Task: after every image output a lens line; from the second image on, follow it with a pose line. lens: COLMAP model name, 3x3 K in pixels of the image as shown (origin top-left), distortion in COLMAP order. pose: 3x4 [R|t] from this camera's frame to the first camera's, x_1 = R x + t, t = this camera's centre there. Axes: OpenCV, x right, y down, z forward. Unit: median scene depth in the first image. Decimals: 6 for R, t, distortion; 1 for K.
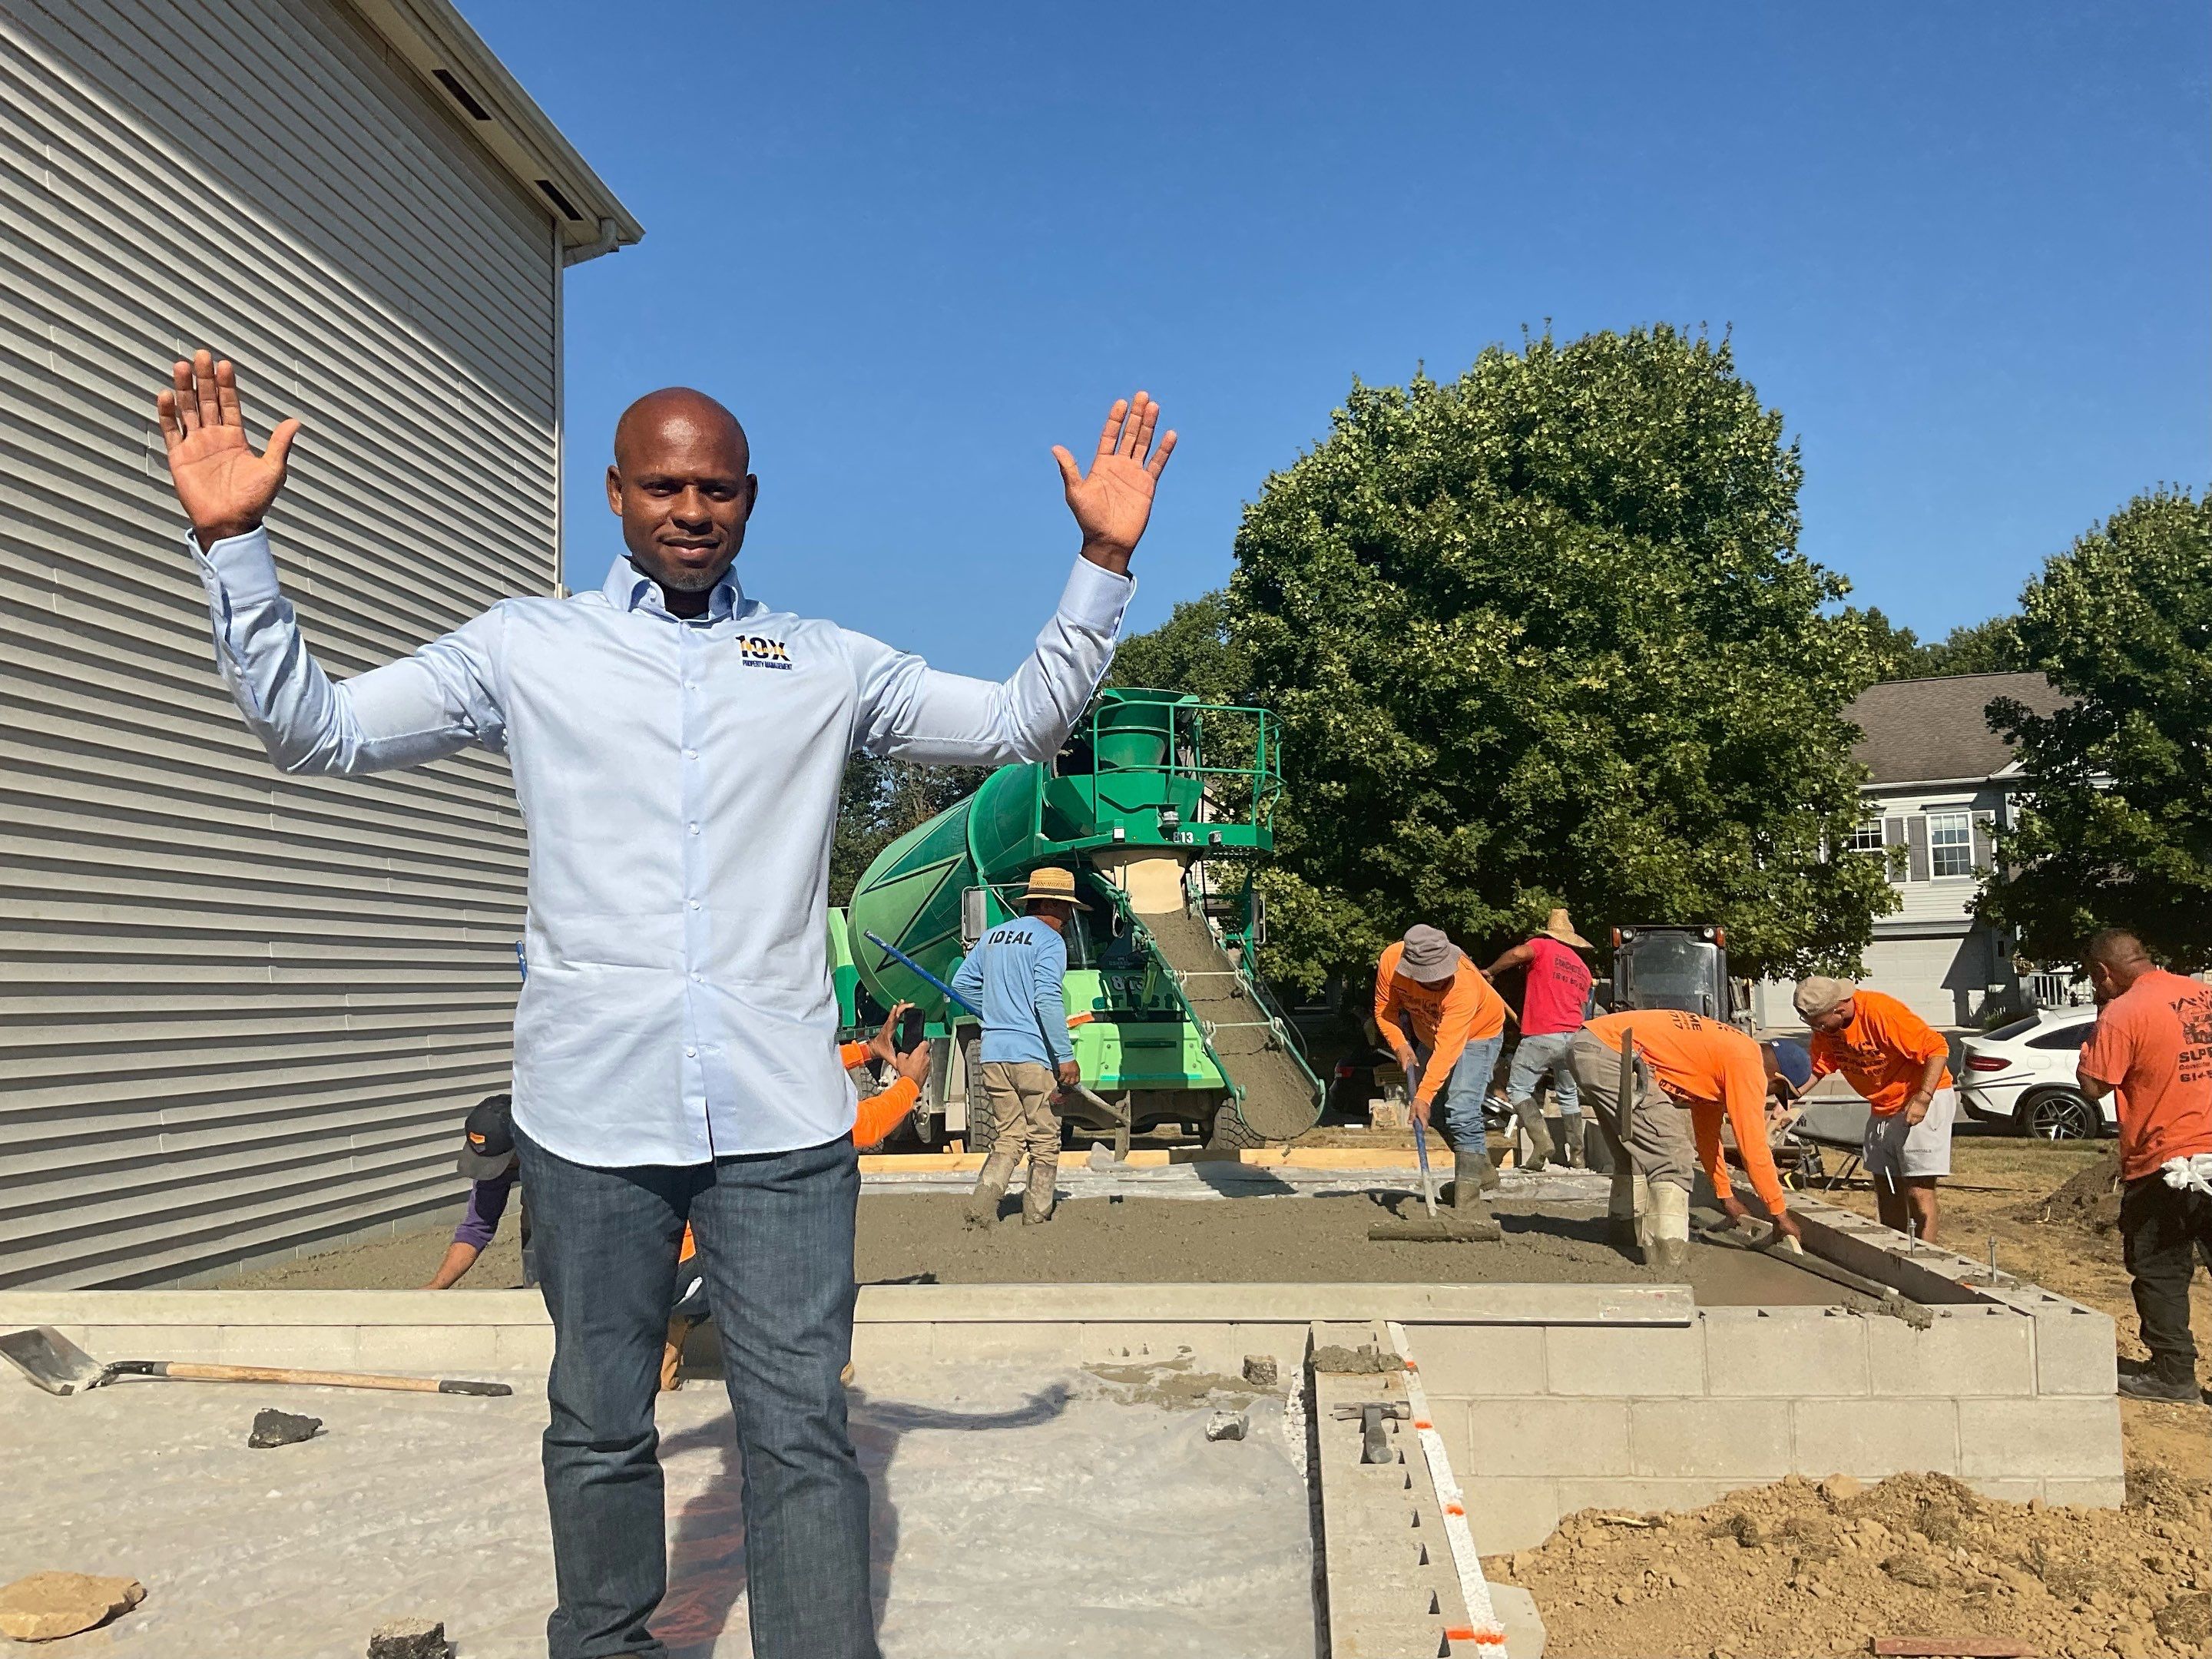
lens RADIAL K [[1818.4, 0, 1103.0], [0, 1818.4, 823.4], [0, 0, 1]] dist [0.000508, -0.036298]
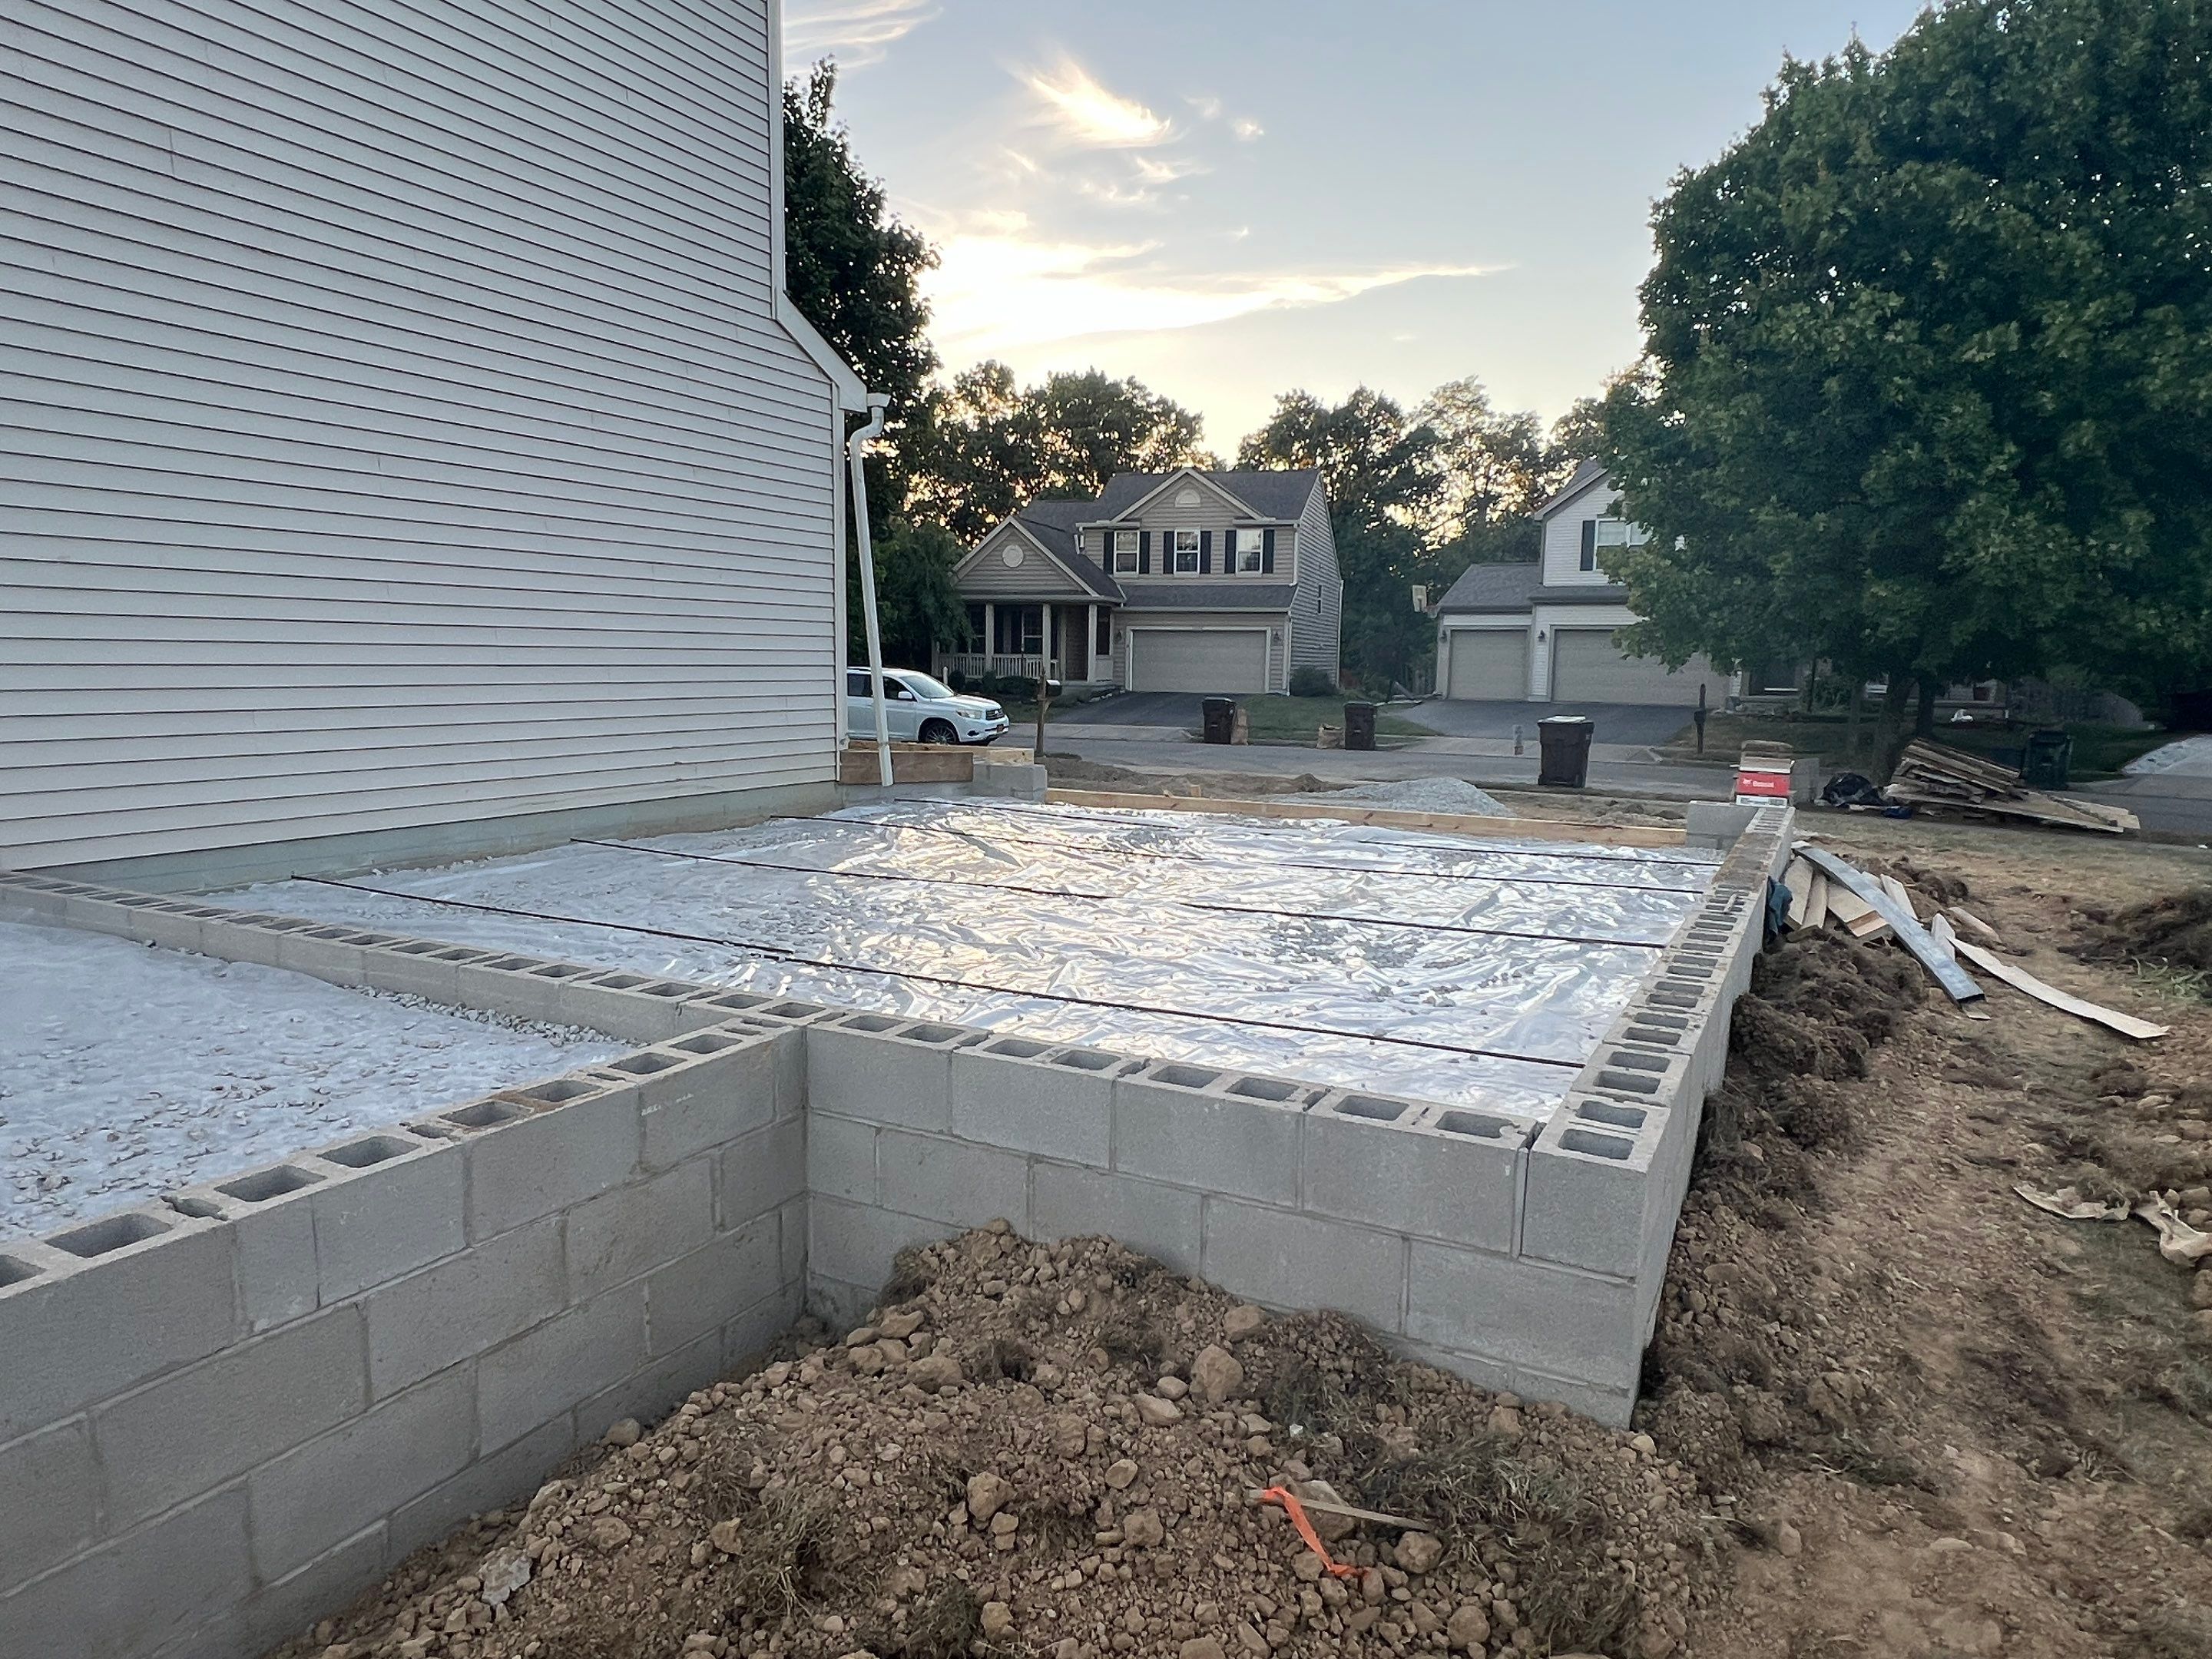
lens RADIAL K [[1370.8, 0, 1091.2], [0, 1370.8, 825.9], [0, 0, 1]] dist [-0.005427, -0.005161]
pose [[0.920037, 0.076131, -0.384365, 0.144911], [0.007492, 0.977346, 0.211516, 0.009283], [0.391760, -0.197482, 0.898624, 0.126027]]
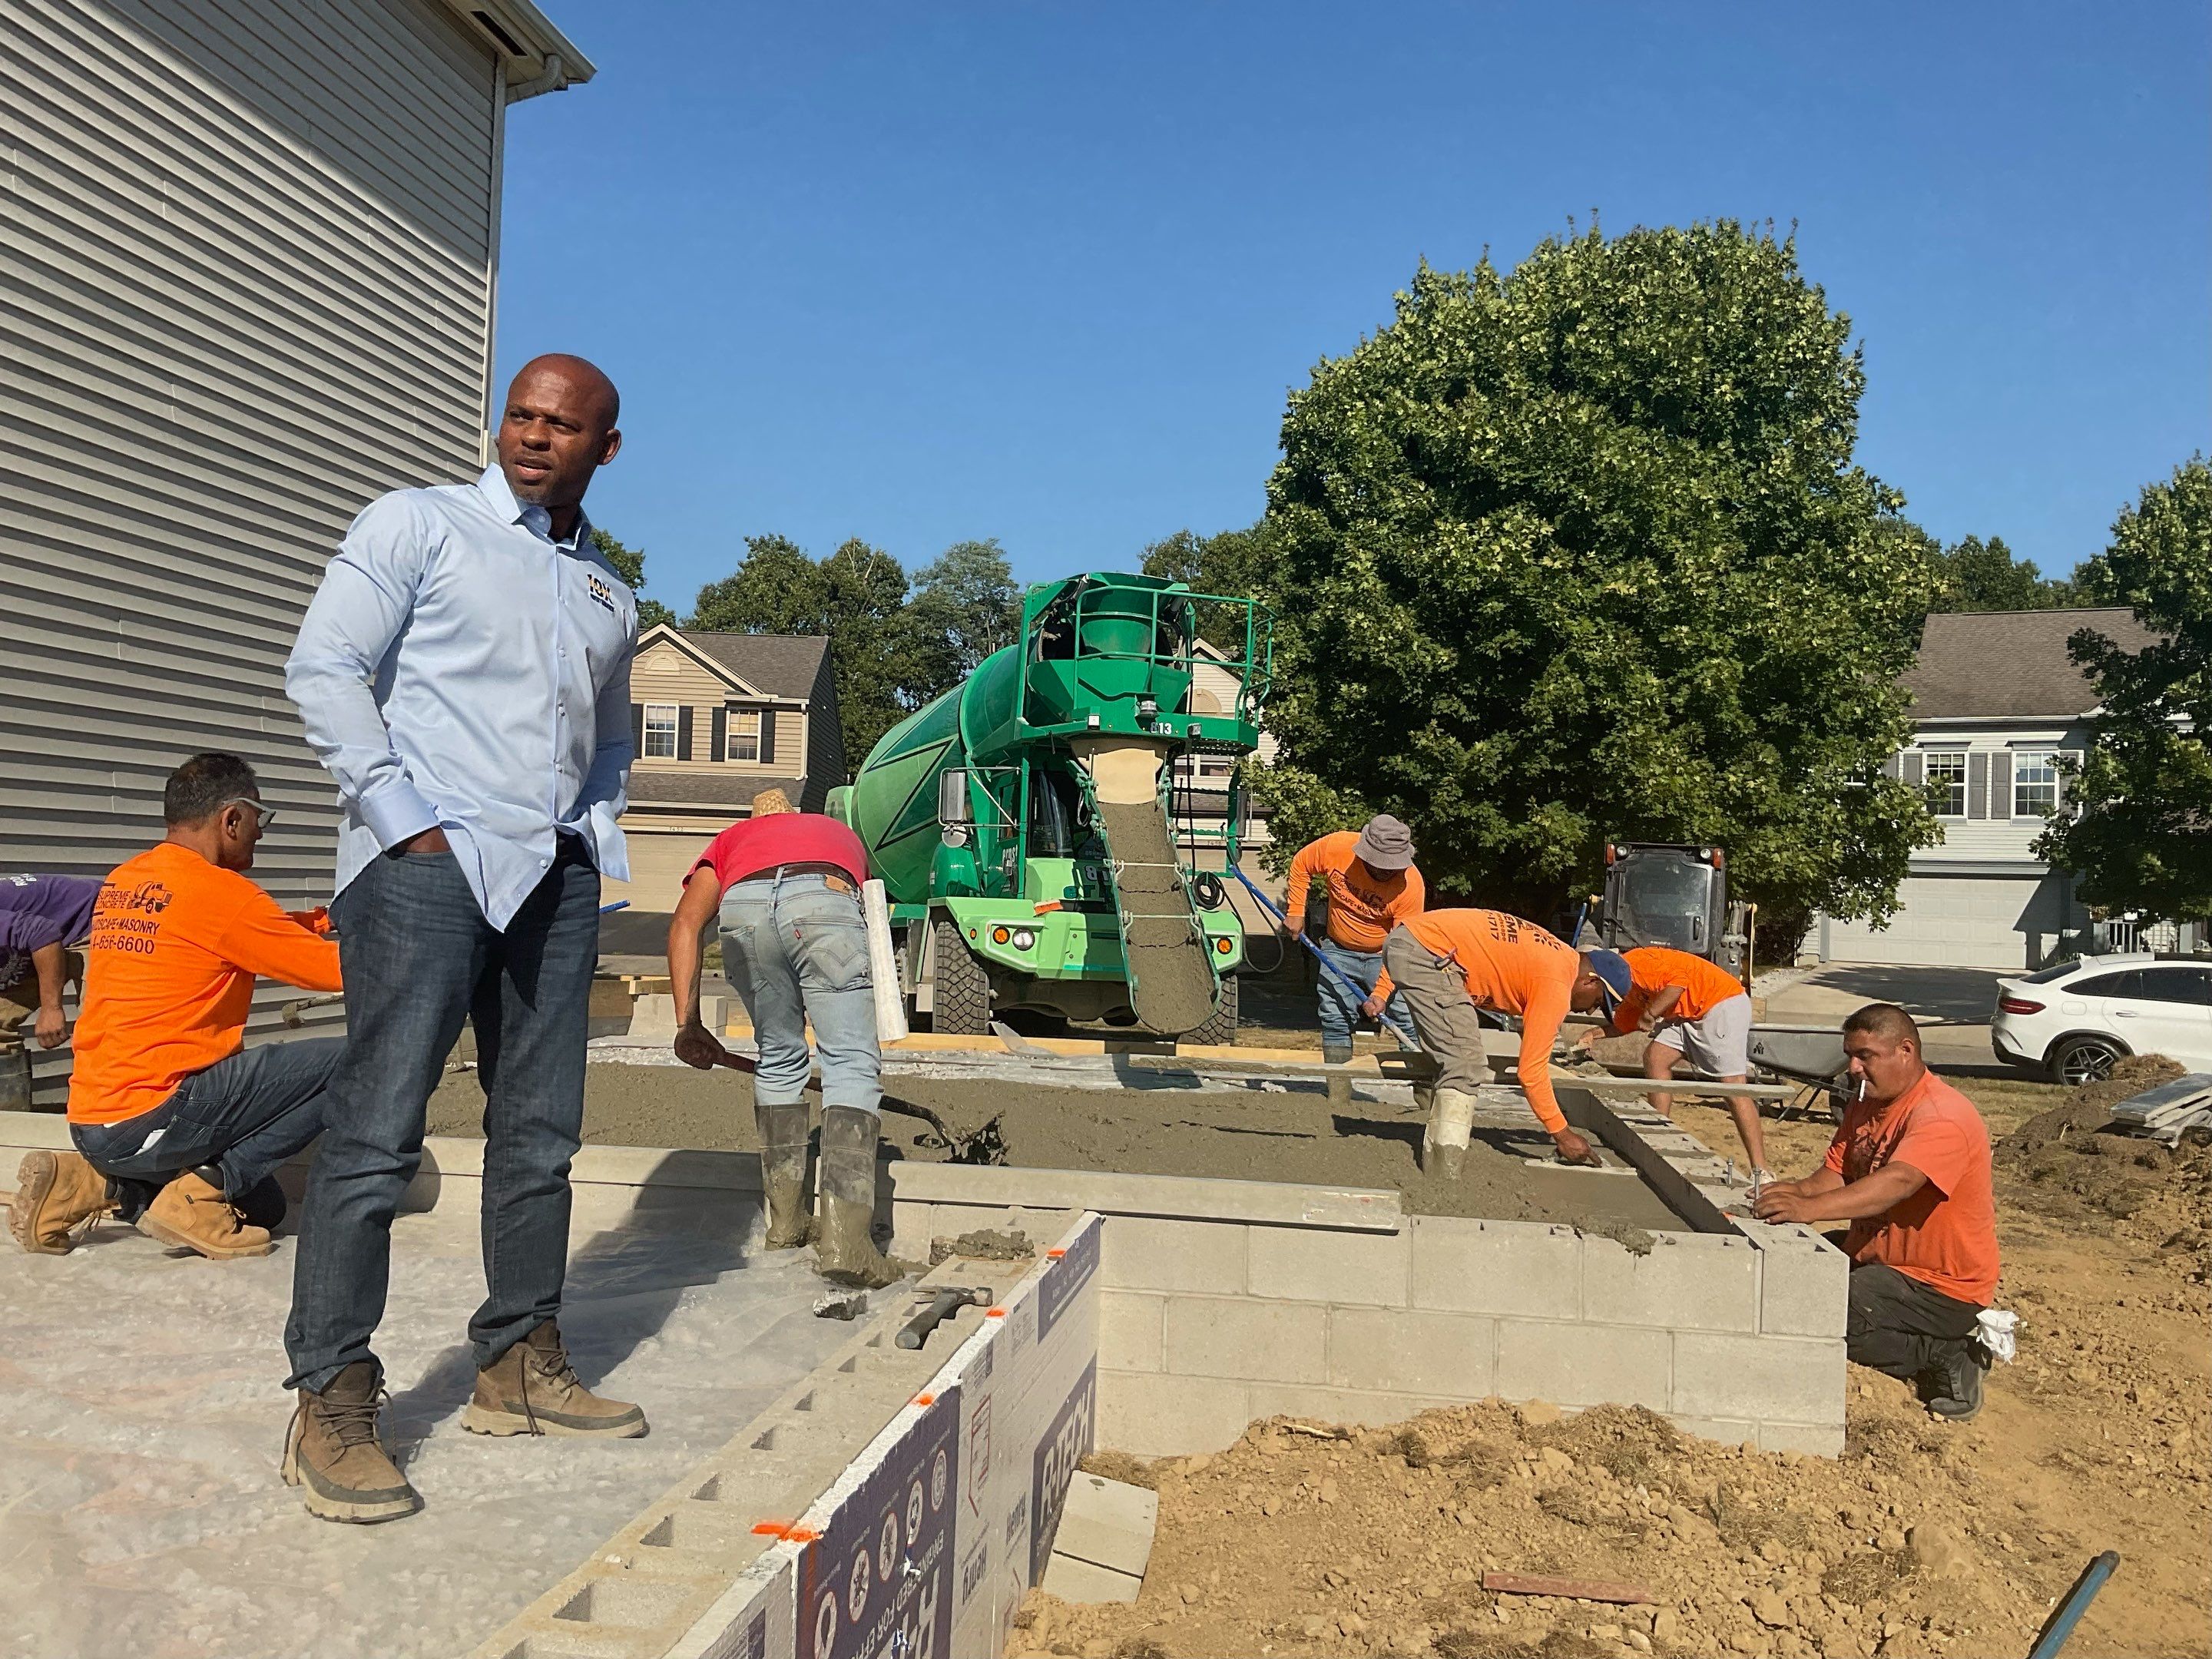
lens RADIAL K [[1818.4, 0, 1101.8], [0, 1818.4, 834.9], [0, 0, 1]] dist [0.000508, -0.036298]
pose [[0.997215, 0.051406, -0.054032, 0.055988], [-0.047985, 0.996872, 0.062806, 0.004495], [0.057092, -0.060038, 0.996562, 0.016011]]
